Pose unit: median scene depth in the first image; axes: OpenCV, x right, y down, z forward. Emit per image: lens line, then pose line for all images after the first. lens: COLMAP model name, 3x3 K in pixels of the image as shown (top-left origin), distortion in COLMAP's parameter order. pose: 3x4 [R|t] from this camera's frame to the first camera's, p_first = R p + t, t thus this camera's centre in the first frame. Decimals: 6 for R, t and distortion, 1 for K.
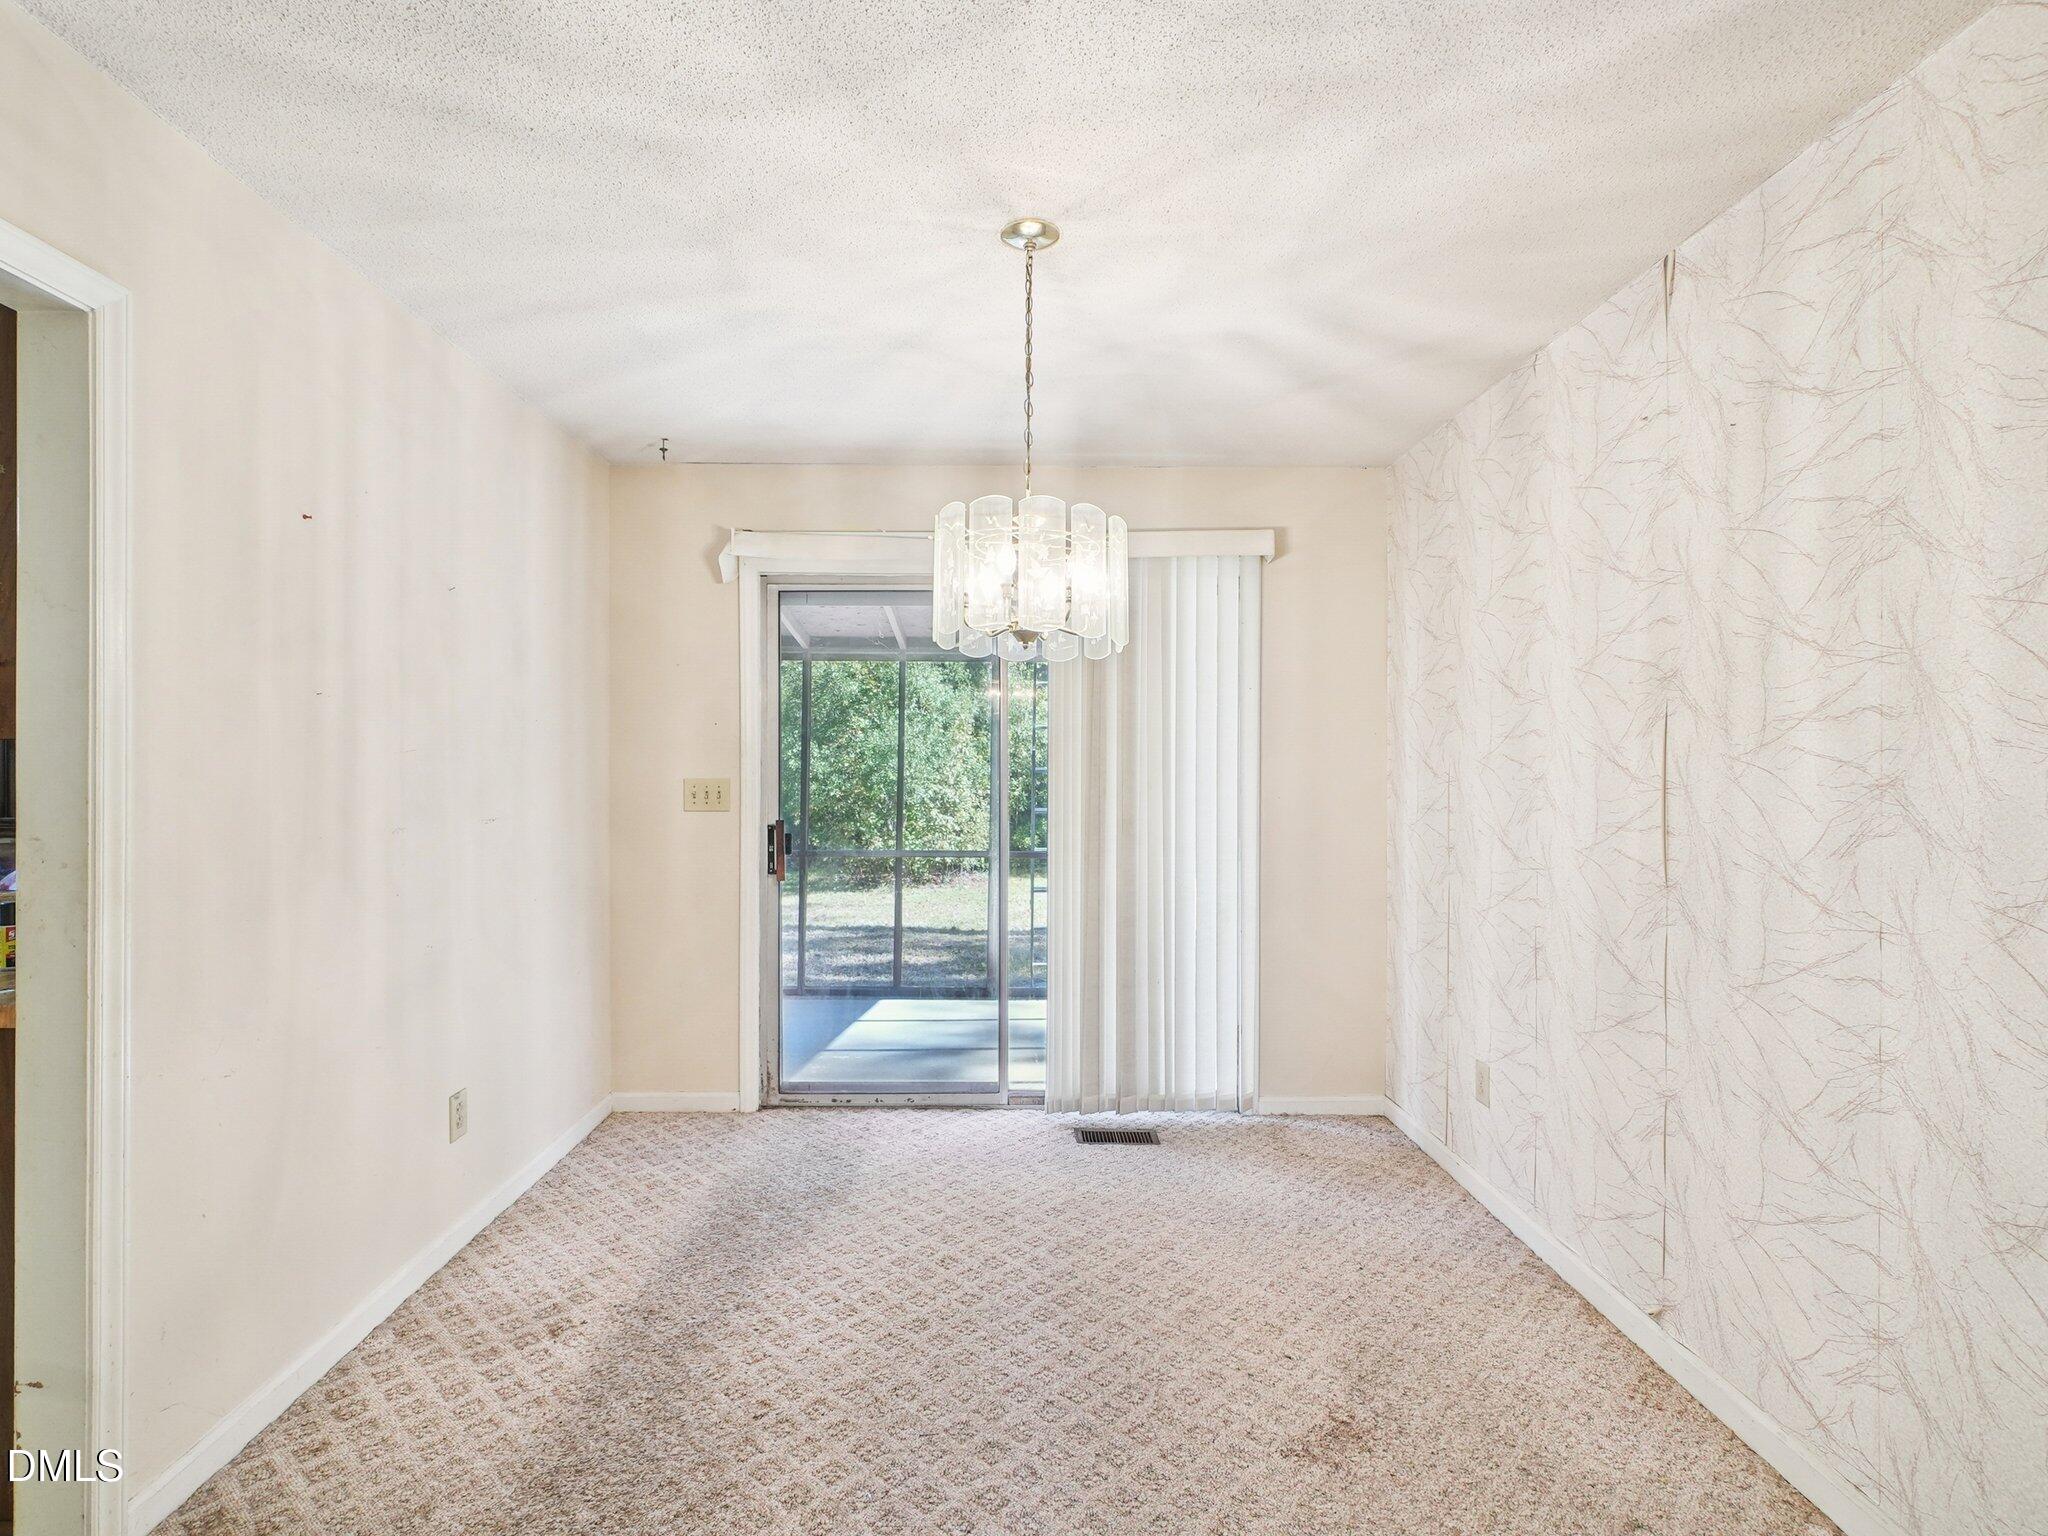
lens RADIAL K [[1046.3, 0, 1005.1], [0, 1046.3, 775.4], [0, 0, 1]] dist [-0.022419, 0.005831]
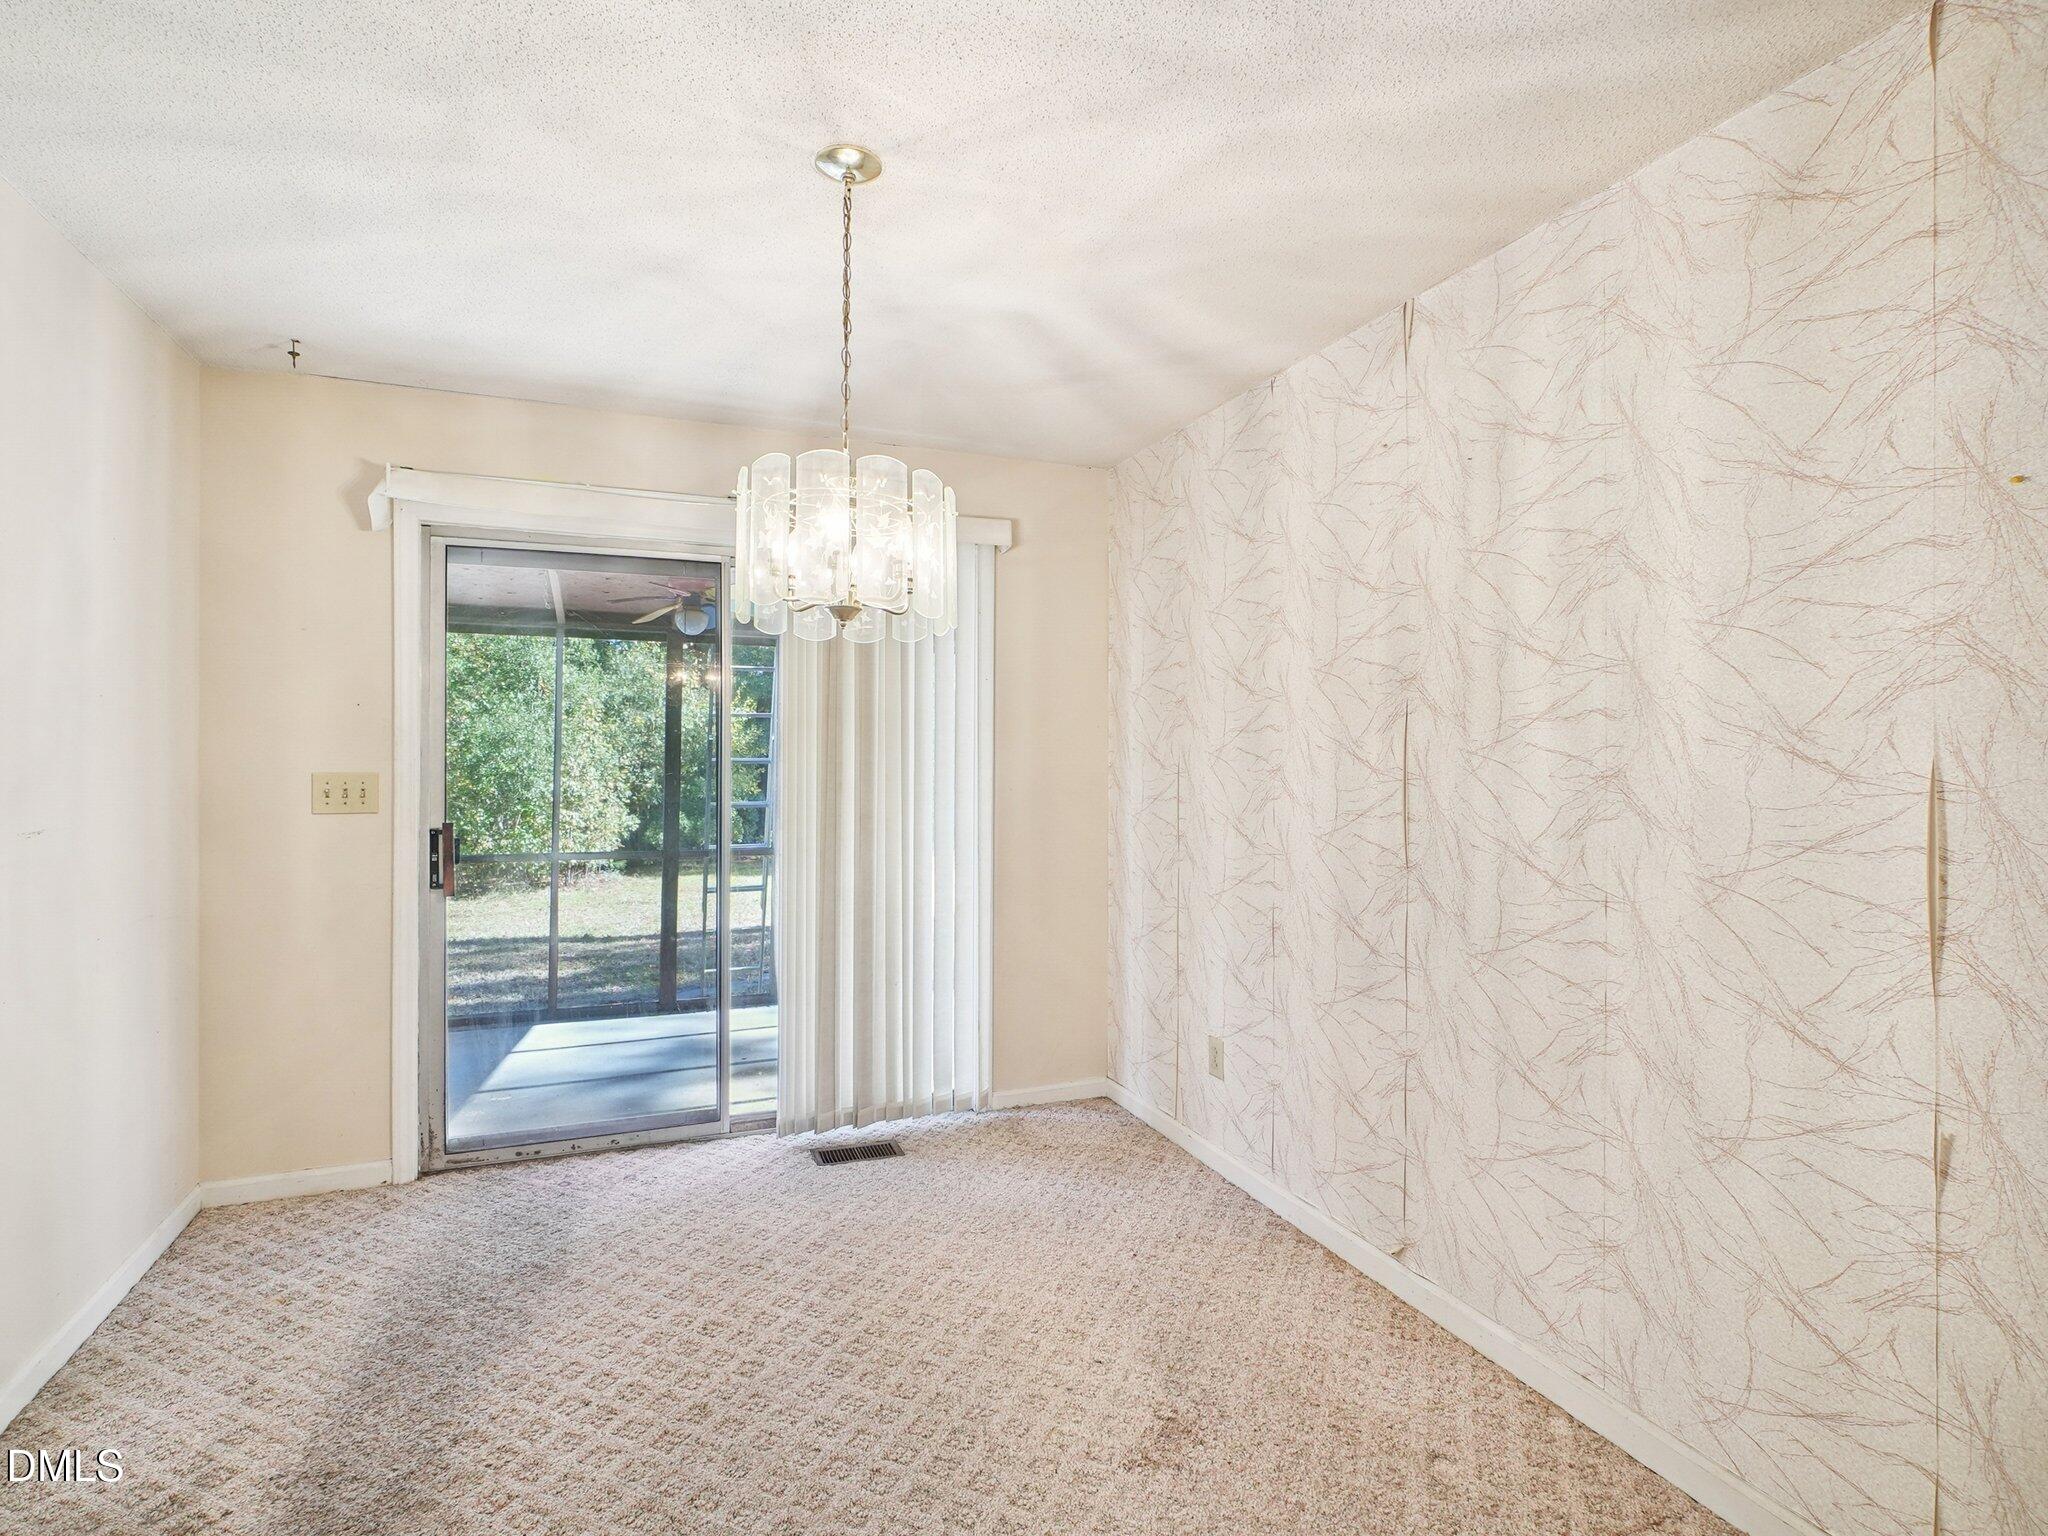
lens RADIAL K [[1046.3, 0, 1029.1], [0, 1046.3, 758.5], [0, 0, 1]] dist [-0.022419, 0.005831]
pose [[0.928153, 0.000713, 0.372199, -0.147269], [0.001598, 0.999981, -0.005901, -0.003486], [-0.372196, 0.006071, 0.928134, 0.105317]]
